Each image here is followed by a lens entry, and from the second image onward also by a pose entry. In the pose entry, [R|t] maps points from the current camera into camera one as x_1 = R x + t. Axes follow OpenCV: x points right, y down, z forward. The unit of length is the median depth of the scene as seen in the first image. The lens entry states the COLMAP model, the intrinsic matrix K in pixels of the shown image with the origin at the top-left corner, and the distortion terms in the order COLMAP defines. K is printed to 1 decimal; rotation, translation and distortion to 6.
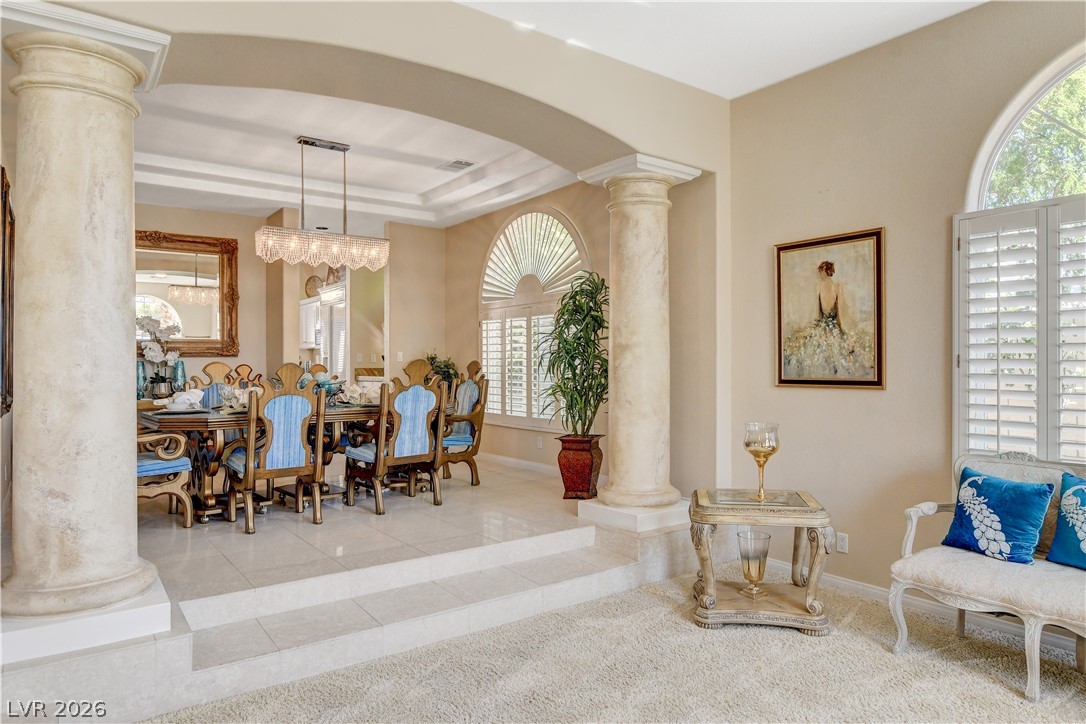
lens RADIAL K [[691.1, 0, 534.7], [0, 691.1, 363.2], [0, 0, 1]] dist [-0.027241, 0.014542]
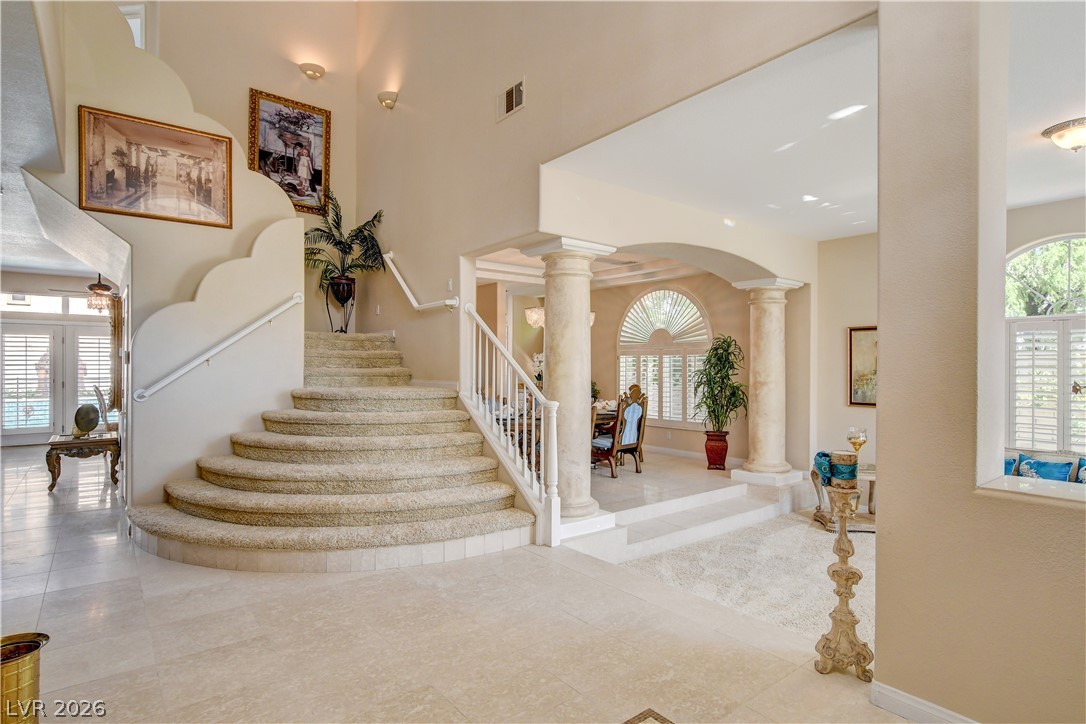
lens RADIAL K [[560.2, 0, 548.8], [0, 560.2, 368.1], [0, 0, 1]] dist [-0.022102, 0.006920]
pose [[0.999857, 0.006949, 0.015423, -0.444229], [-0.006977, 0.999974, 0.001752, -0.061342], [-0.015410, -0.001860, 0.999880, -0.429790]]
